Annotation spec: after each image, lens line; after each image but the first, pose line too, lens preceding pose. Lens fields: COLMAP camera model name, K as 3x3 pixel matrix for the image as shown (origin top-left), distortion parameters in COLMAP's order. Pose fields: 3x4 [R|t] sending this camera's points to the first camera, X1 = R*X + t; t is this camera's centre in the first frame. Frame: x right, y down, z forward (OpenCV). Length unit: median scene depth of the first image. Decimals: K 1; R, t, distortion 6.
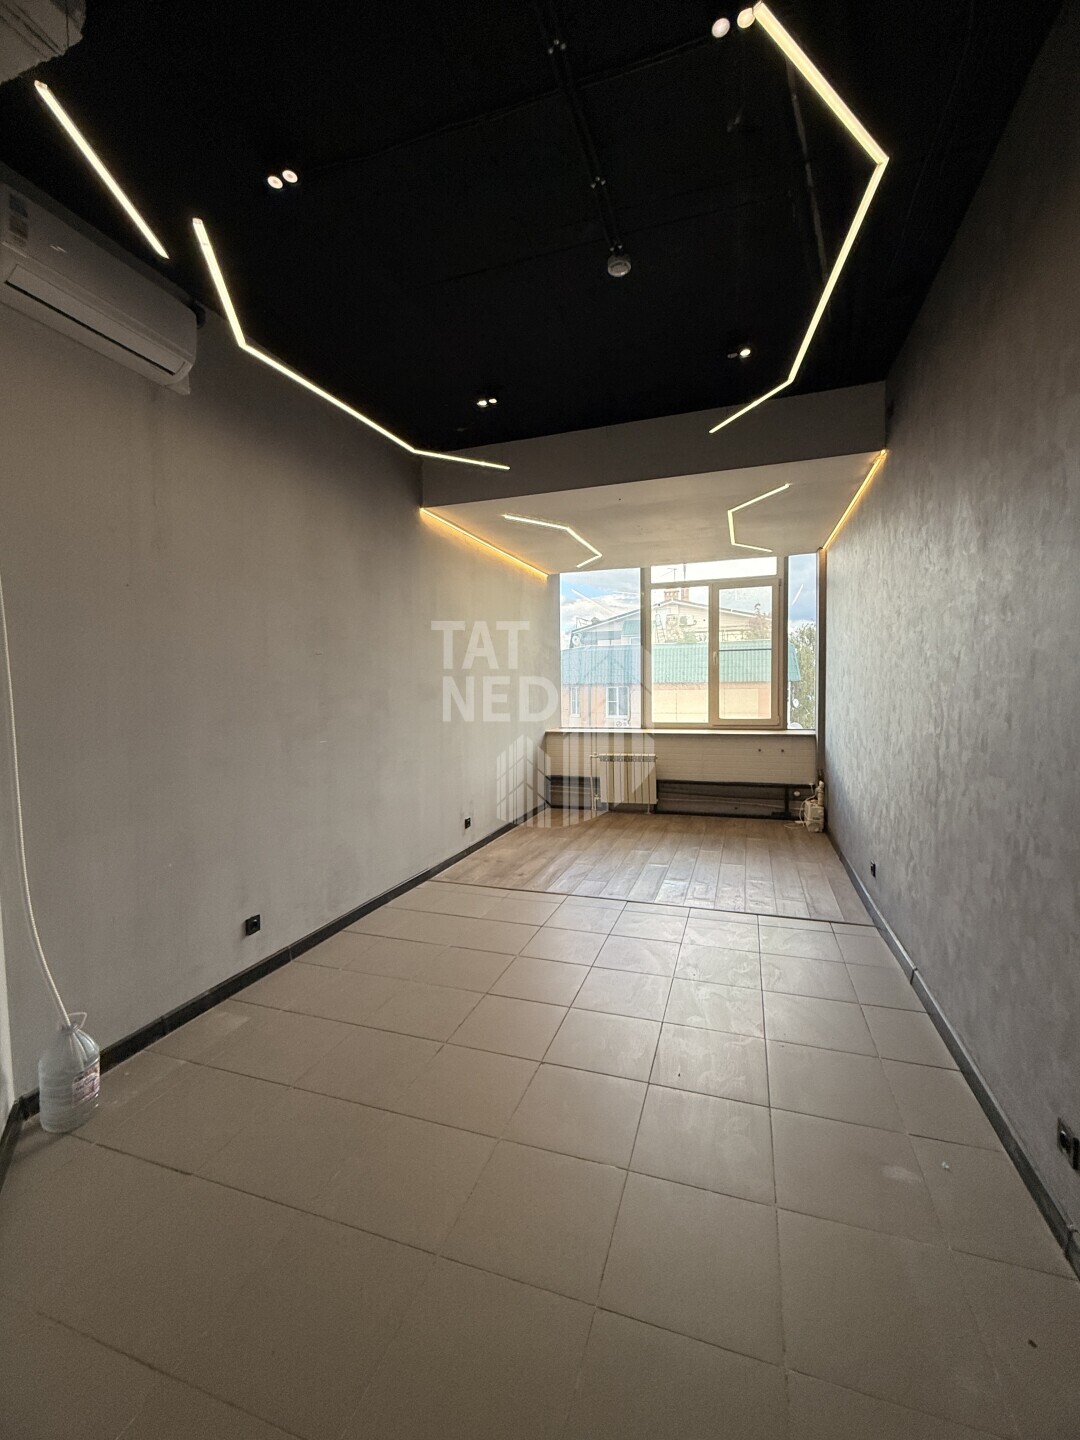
lens RADIAL K [[572.0, 0, 547.2], [0, 572.0, 713.5], [0, 0, 1]] dist [0.000665, -0.000461]
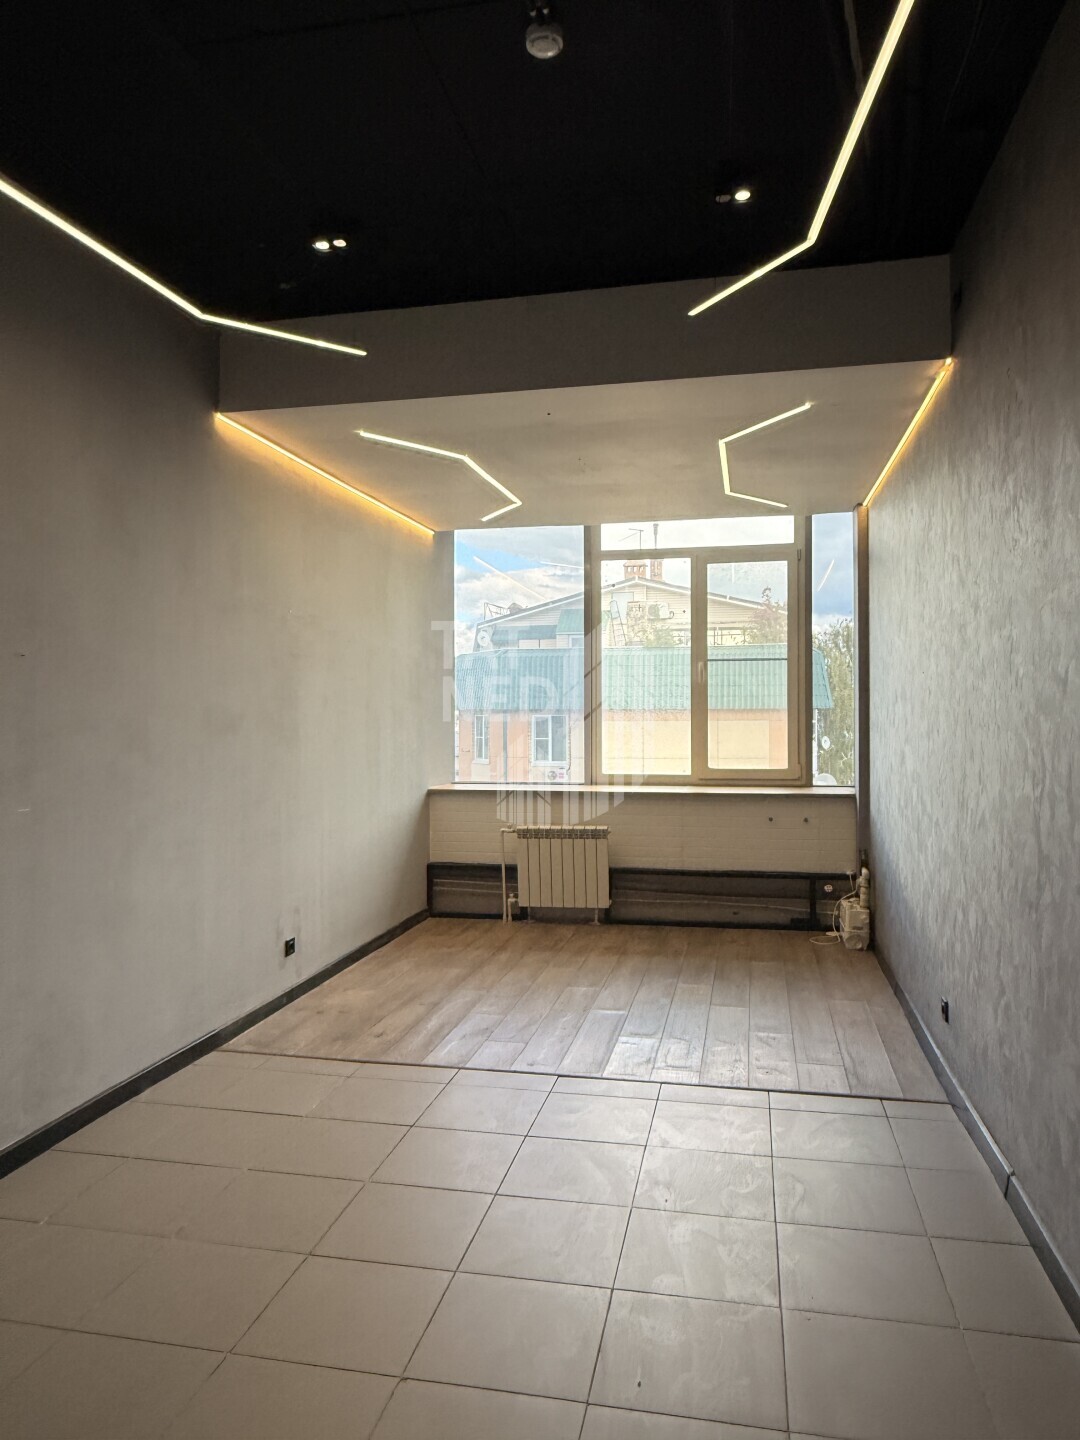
lens RADIAL K [[931.0, 0, 547.4], [0, 931.0, 714.0], [0, 0, 1]] dist [0.002027, -0.003337]
pose [[0.992831, 0.009291, 0.119169, 0.010694], [-0.003642, 0.998863, -0.047540, -0.003383], [-0.119475, 0.046765, 0.991735, 0.021653]]
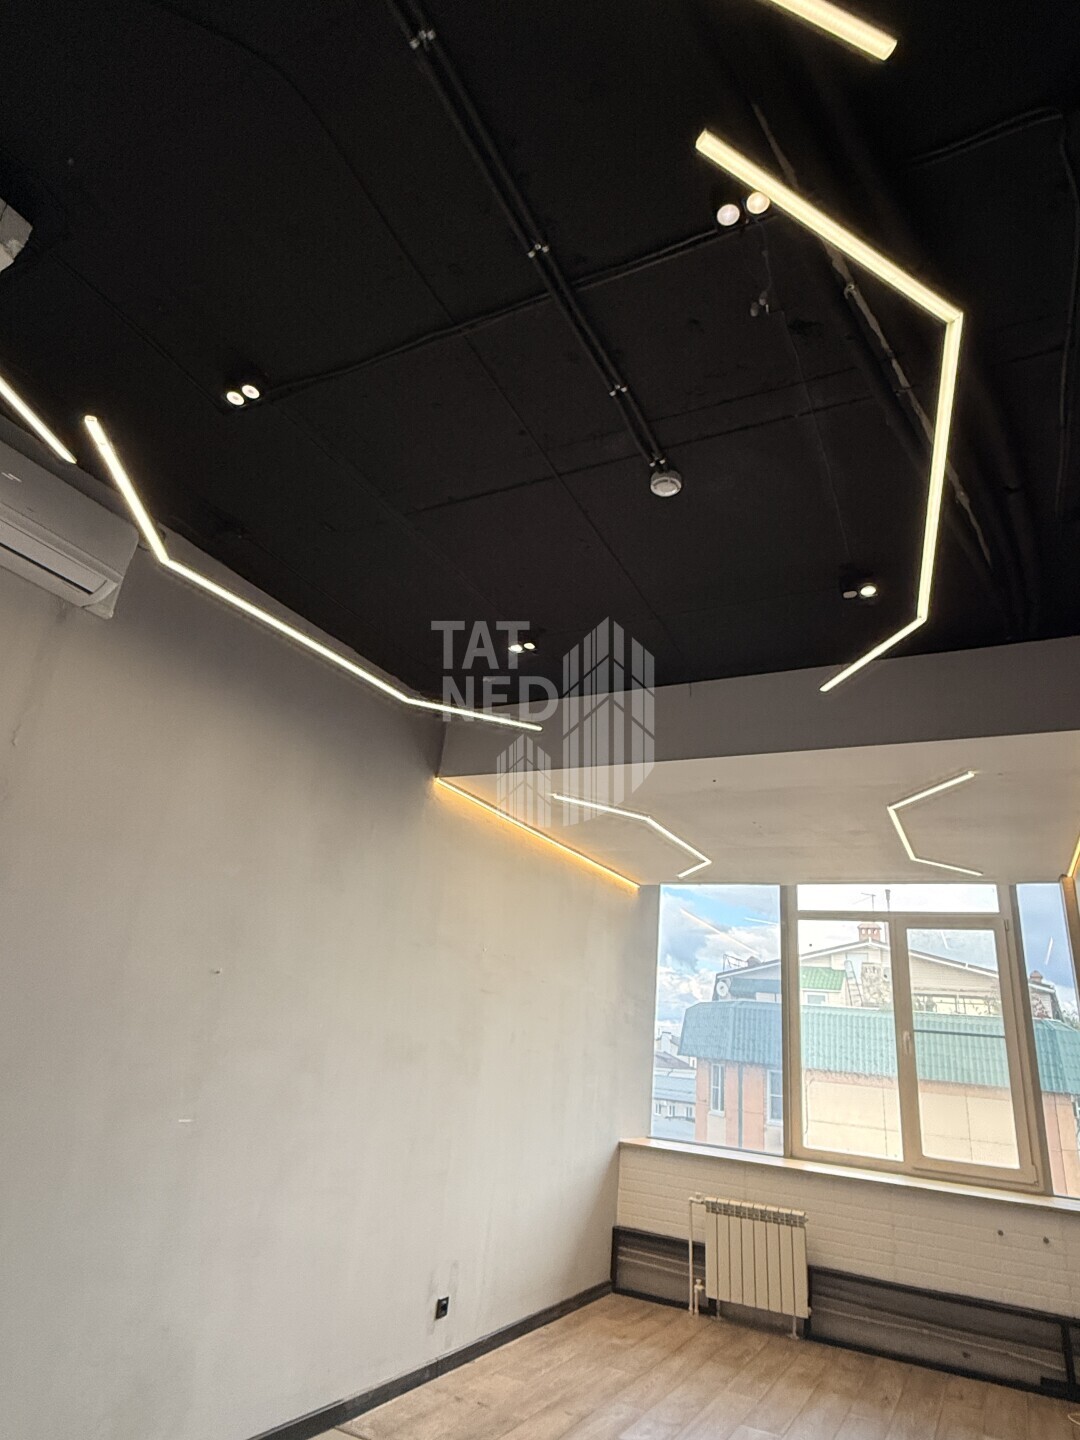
lens RADIAL K [[806.9, 0, 545.7], [0, 806.9, 728.8], [0, 0, 1]] dist [0.000841, -0.001617]
pose [[0.983988, 0.043511, -0.172839, 0.117358], [-0.111222, 0.907659, -0.404702, -0.024639], [0.139270, 0.417446, 0.897966, 0.105029]]
